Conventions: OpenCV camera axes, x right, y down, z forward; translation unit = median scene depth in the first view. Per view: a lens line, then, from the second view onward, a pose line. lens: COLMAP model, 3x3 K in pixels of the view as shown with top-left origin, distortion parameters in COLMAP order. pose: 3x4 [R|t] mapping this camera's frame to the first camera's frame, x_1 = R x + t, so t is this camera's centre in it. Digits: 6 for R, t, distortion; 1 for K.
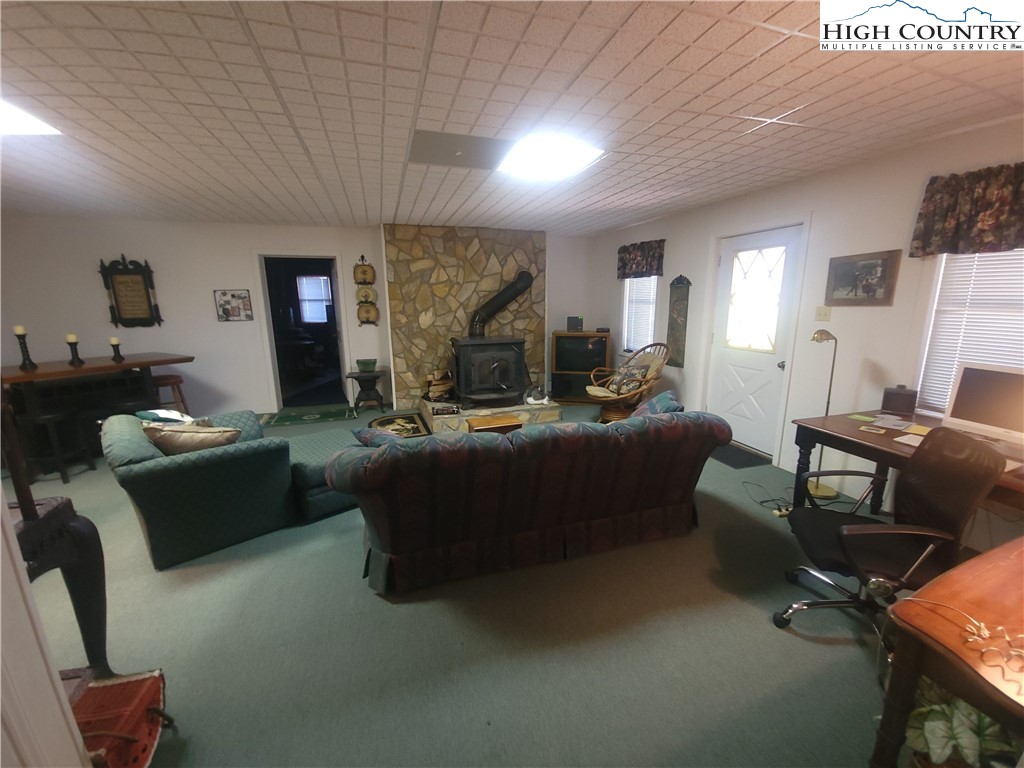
lens RADIAL K [[417.0, 0, 511.9], [0, 417.0, 387.2], [0, 0, 1]] dist [0.001701, -0.001381]
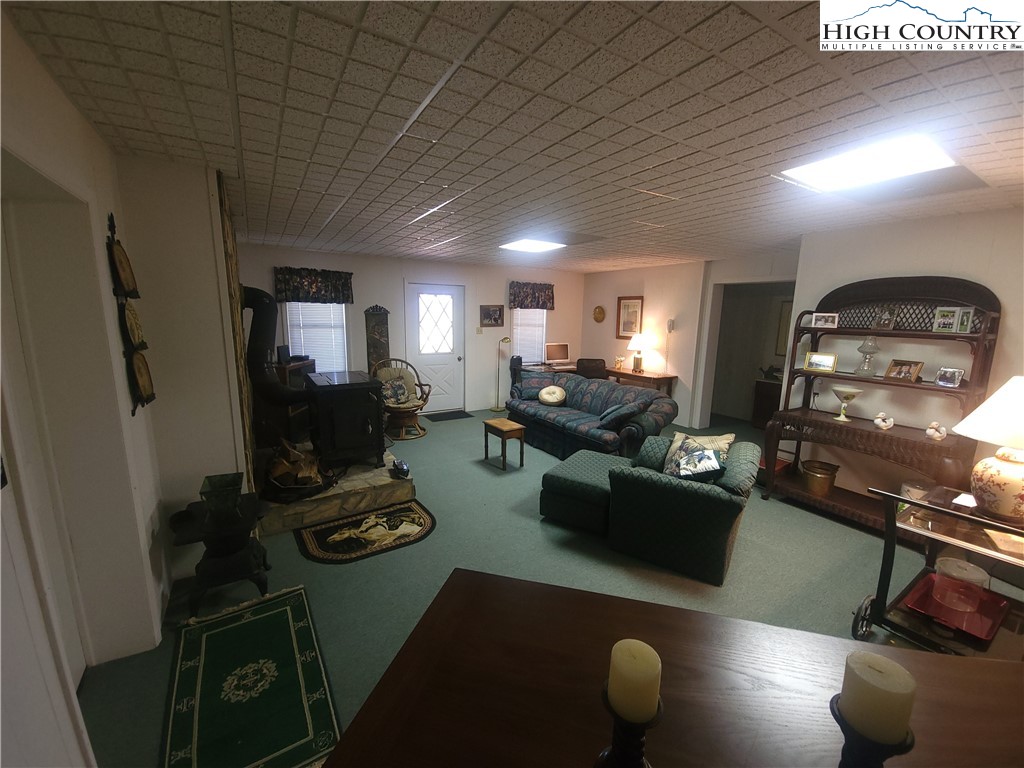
lens RADIAL K [[417.0, 0, 513.1], [0, 417.0, 385.5], [0, 0, 1]] dist [0.001701, -0.001381]
pose [[-0.252288, -0.151070, 0.955787, -0.886265], [0.194404, 0.959686, 0.203001, -0.199036], [-0.947923, 0.237023, -0.212749, 0.879399]]
